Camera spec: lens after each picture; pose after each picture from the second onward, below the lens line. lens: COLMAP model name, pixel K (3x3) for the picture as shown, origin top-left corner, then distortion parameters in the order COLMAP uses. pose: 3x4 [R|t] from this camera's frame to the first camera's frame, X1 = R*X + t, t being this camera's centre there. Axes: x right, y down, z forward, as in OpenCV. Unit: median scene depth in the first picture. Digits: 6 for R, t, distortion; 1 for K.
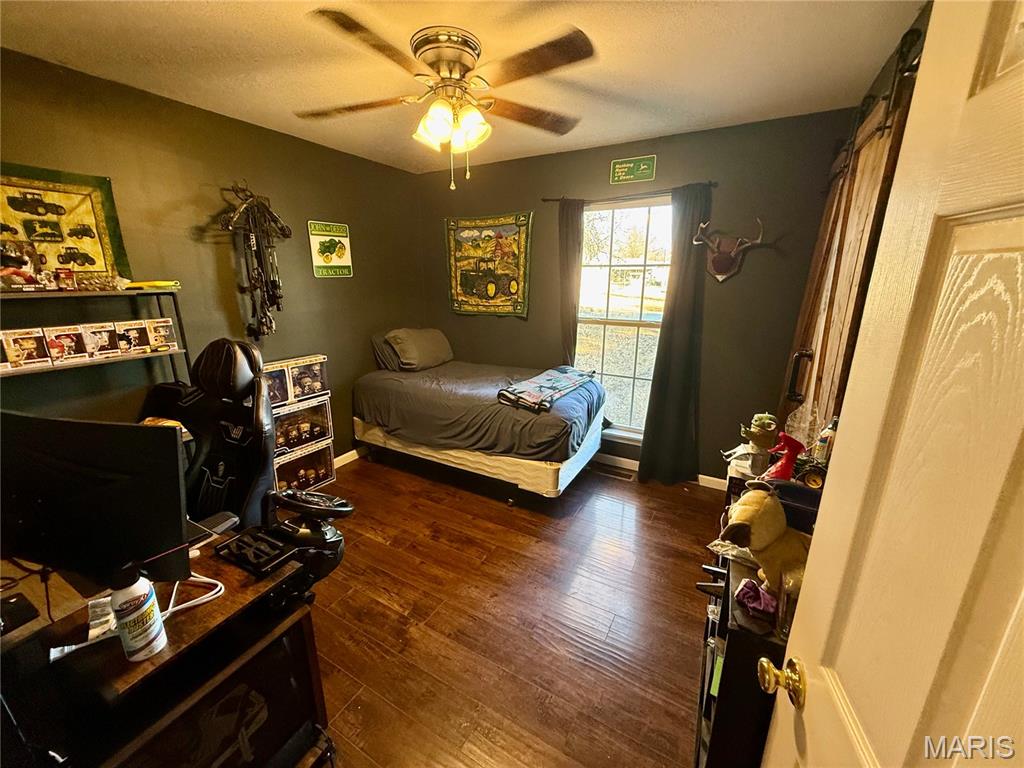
lens RADIAL K [[408.1, 0, 509.7], [0, 408.1, 383.6], [0, 0, 1]] dist [0.000192, 0.000438]
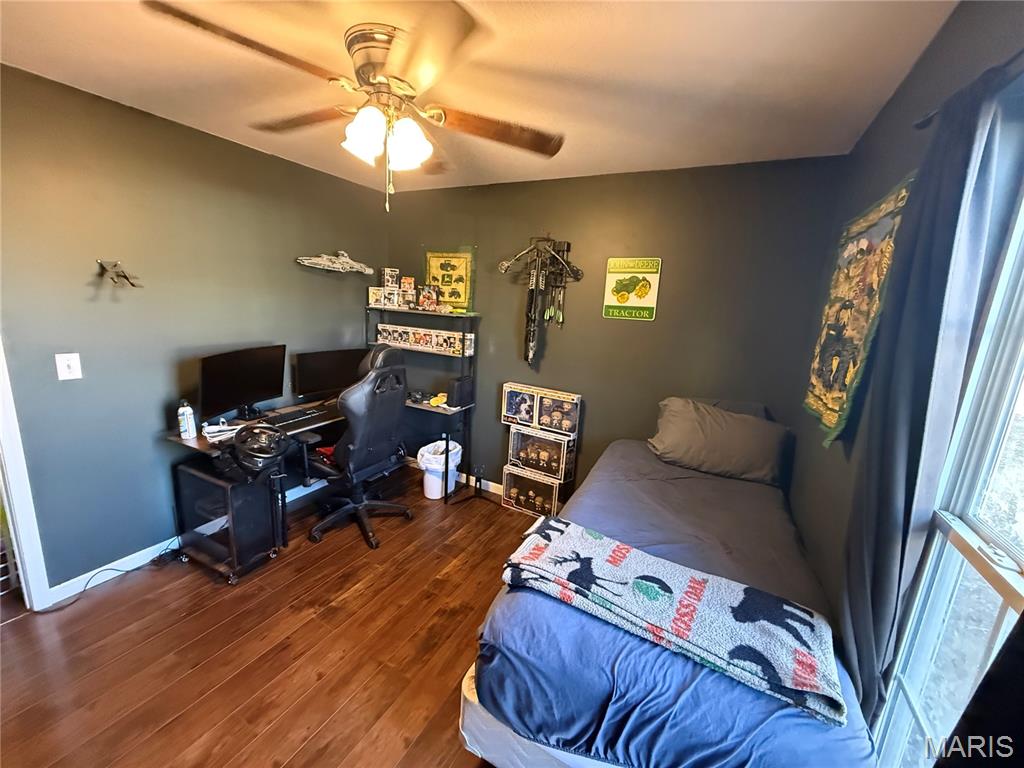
lens RADIAL K [[408.1, 0, 510.9], [0, 408.1, 383.4], [0, 0, 1]] dist [0.000192, 0.000438]
pose [[0.017116, 0.205597, -0.978487, 0.509138], [-0.315737, 0.929667, 0.189816, -0.252729], [0.948692, 0.305696, 0.080827, 0.844931]]
